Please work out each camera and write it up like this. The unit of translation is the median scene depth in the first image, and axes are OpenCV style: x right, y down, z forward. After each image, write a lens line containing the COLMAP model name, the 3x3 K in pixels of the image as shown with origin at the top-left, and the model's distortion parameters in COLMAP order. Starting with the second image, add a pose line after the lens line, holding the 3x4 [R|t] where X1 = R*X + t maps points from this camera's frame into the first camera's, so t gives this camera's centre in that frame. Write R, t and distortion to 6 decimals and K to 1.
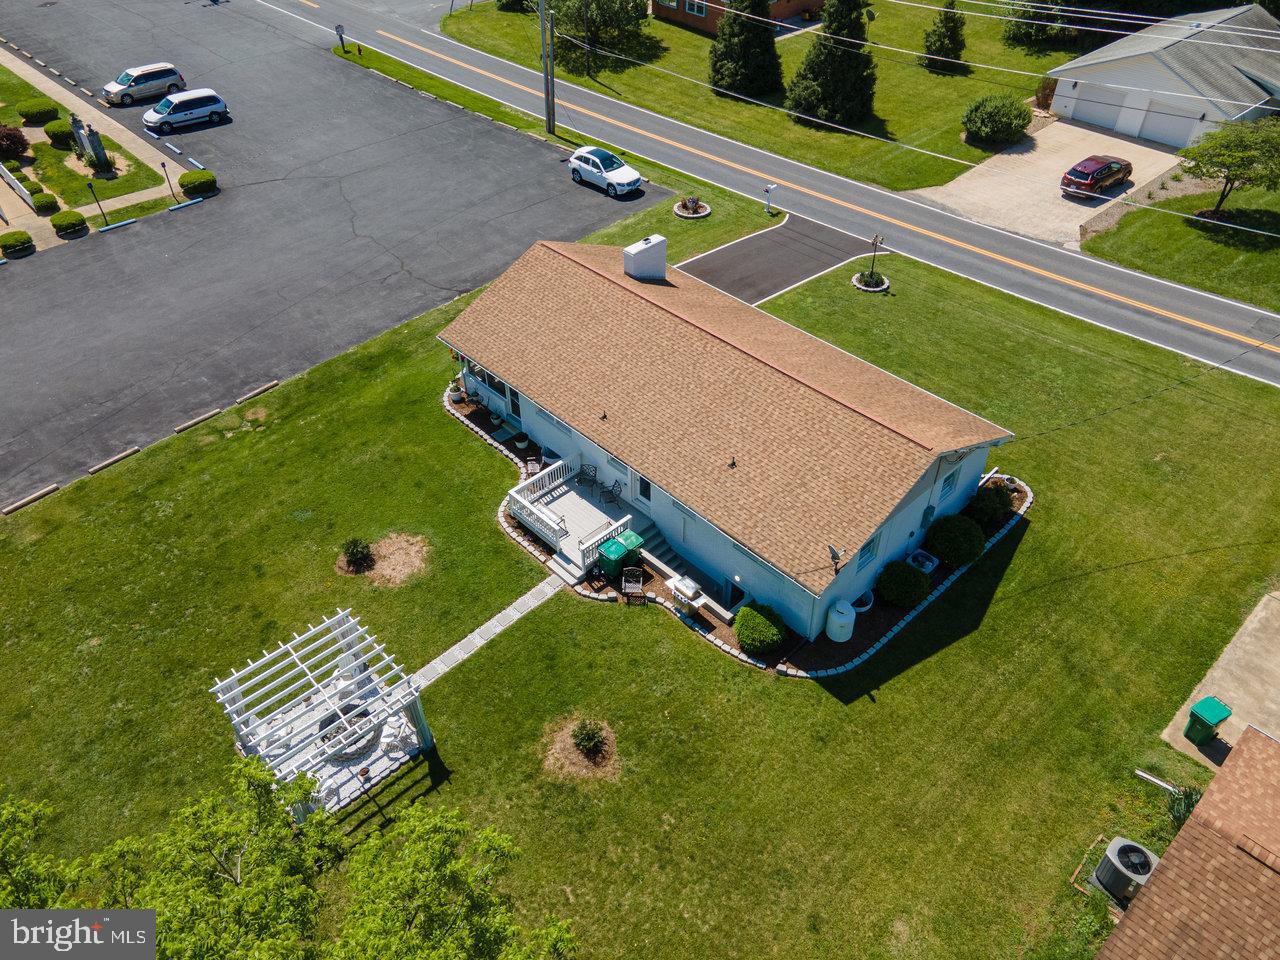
lens RADIAL K [[935.4, 0, 644.7], [0, 935.4, 475.7], [0, 0, 1]] dist [0.021604, 0.041513]
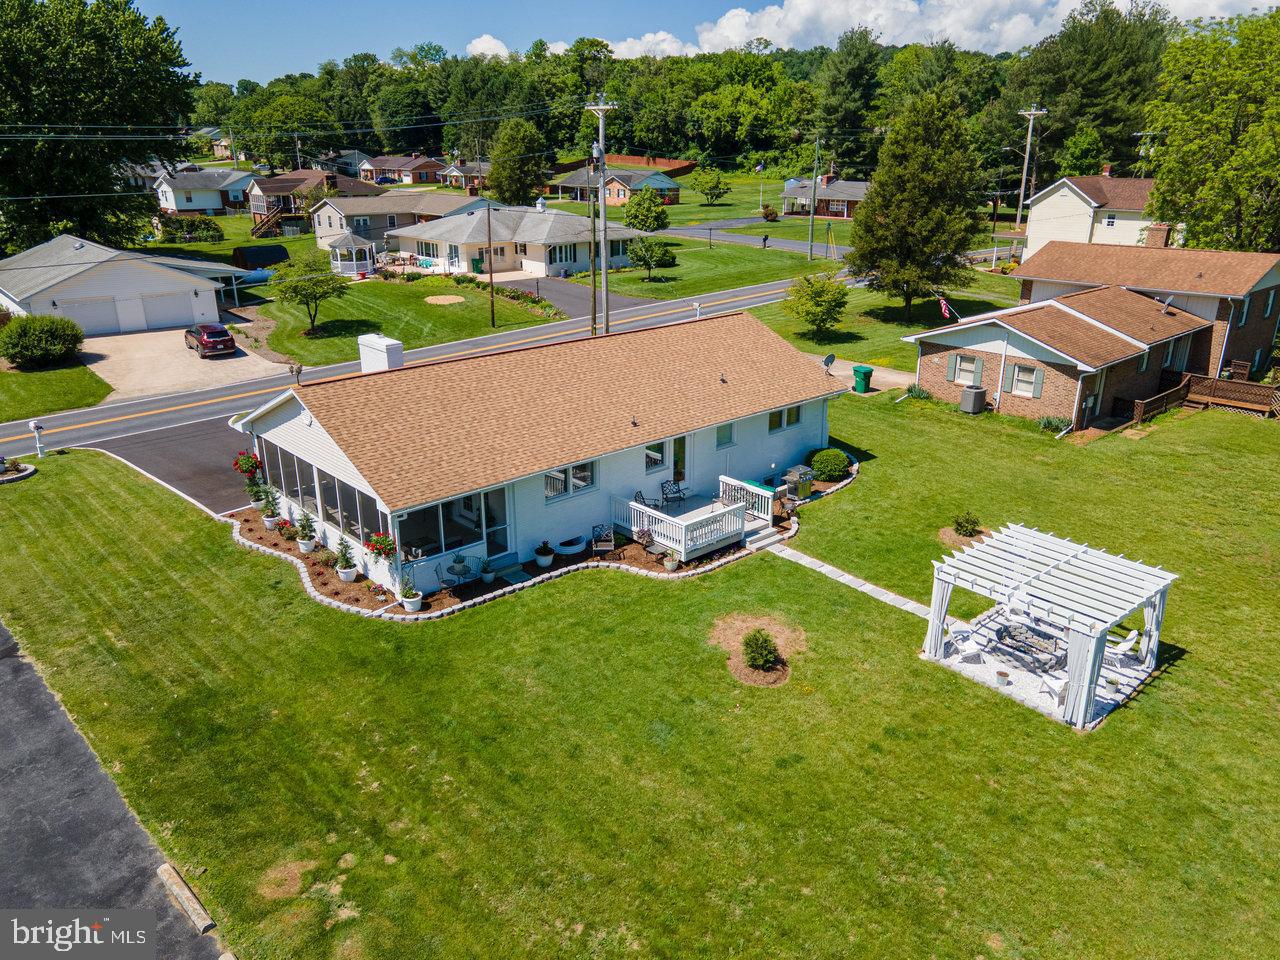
lens RADIAL K [[935.4, 0, 644.7], [0, 935.4, 475.7], [0, 0, 1]] dist [0.021604, 0.041513]
pose [[0.027085, -0.331555, 0.943047, -0.644183], [0.654346, 0.719074, 0.234018, -0.163294], [-0.755710, 0.610741, 0.236428, 0.568320]]
